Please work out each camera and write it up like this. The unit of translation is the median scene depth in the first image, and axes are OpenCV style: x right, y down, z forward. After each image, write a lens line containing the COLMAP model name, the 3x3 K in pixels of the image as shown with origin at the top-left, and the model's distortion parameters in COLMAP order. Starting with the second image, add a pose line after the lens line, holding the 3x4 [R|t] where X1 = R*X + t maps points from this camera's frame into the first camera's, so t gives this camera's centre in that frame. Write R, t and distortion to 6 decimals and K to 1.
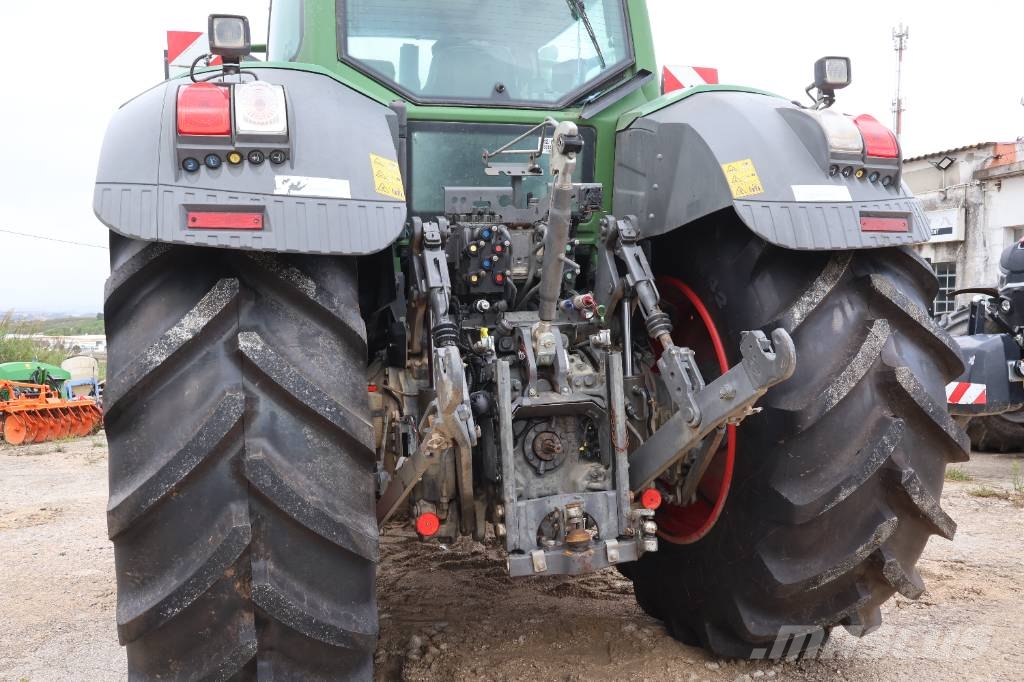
lens RADIAL K [[857.7, 0, 512.0], [0, 857.7, 341.0], [0, 0, 1]] dist [-0.001947, 0.003768]
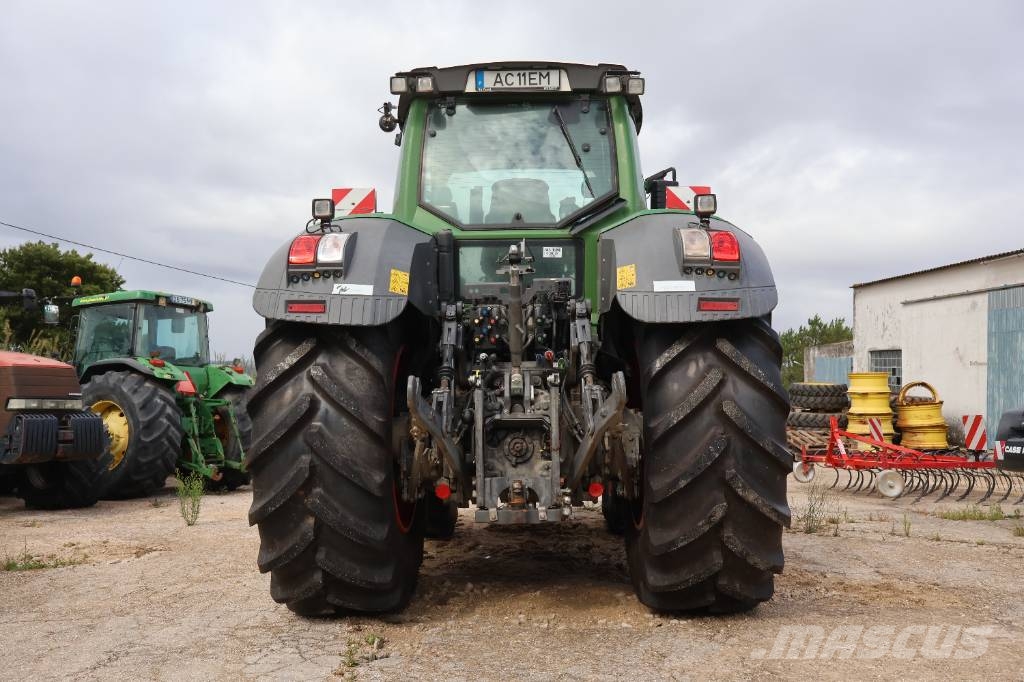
lens RADIAL K [[857.7, 0, 512.0], [0, 857.7, 341.0], [0, 0, 1]] dist [-0.001947, 0.003768]
pose [[0.947023, 0.008650, -0.321048, 0.553773], [-0.032819, 0.997011, -0.069946, 0.041185], [0.319483, 0.076776, 0.944477, -0.514340]]
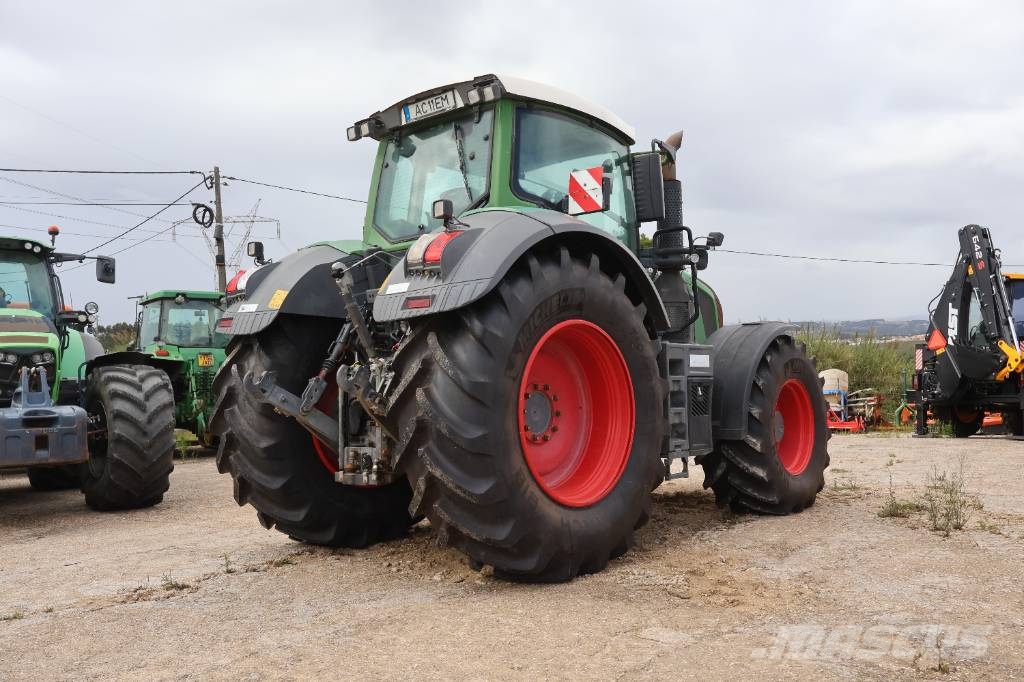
lens RADIAL K [[857.7, 0, 512.0], [0, 857.7, 341.0], [0, 0, 1]] dist [-0.001947, 0.003768]
pose [[0.520120, -0.010186, -0.854032, 1.905313], [-0.001321, 0.999918, -0.012730, -0.038819], [0.854092, 0.007749, 0.520064, 0.265490]]
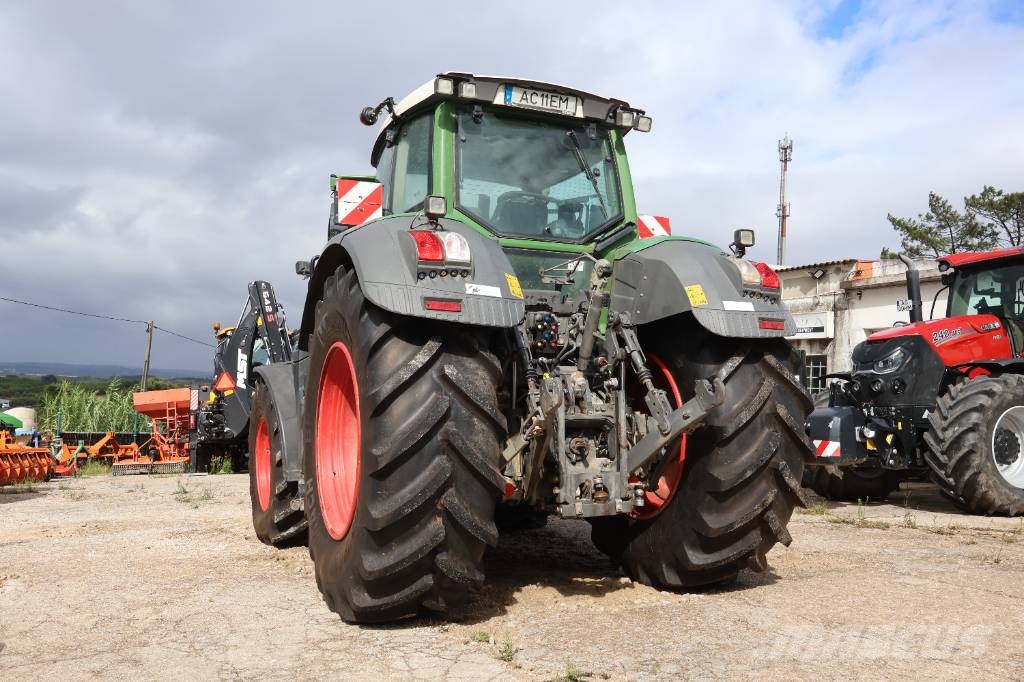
lens RADIAL K [[857.7, 0, 512.0], [0, 857.7, 341.0], [0, 0, 1]] dist [-0.001947, 0.003768]
pose [[0.991972, 0.049622, 0.116315, -0.304963], [-0.038827, 0.994880, -0.093303, 0.083895], [-0.120349, 0.088038, 0.988820, -0.690813]]
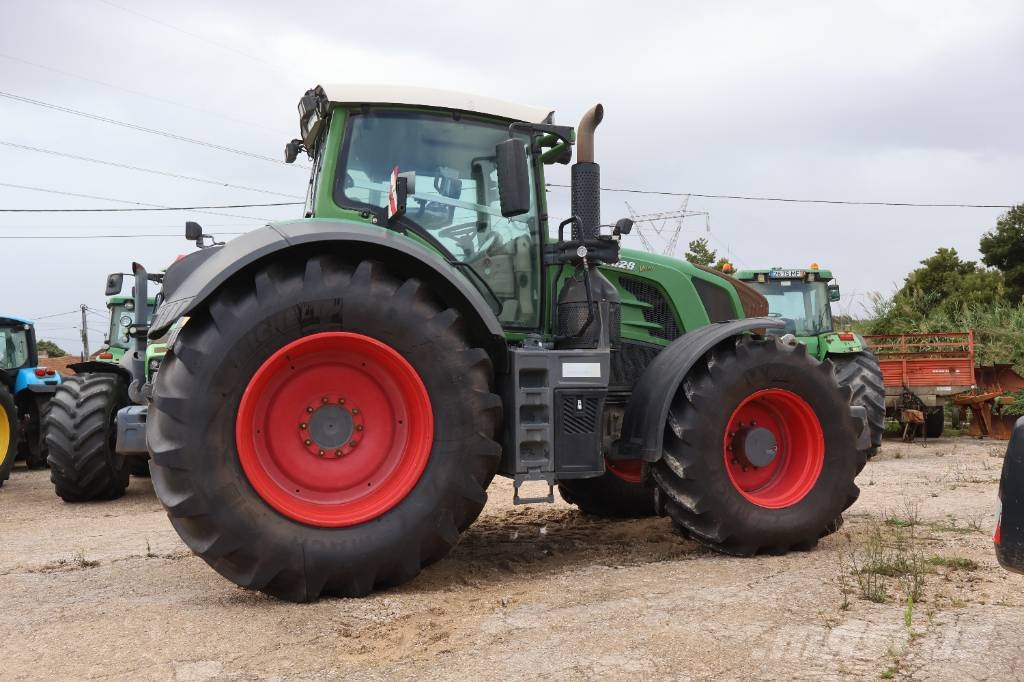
lens RADIAL K [[857.7, 0, 512.0], [0, 857.7, 341.0], [0, 0, 1]] dist [-0.001947, 0.003768]
pose [[0.050601, -0.006912, -0.998695, 2.205397], [0.016571, 0.999844, -0.006081, -0.074618], [0.998581, -0.016242, 0.050708, 1.677343]]
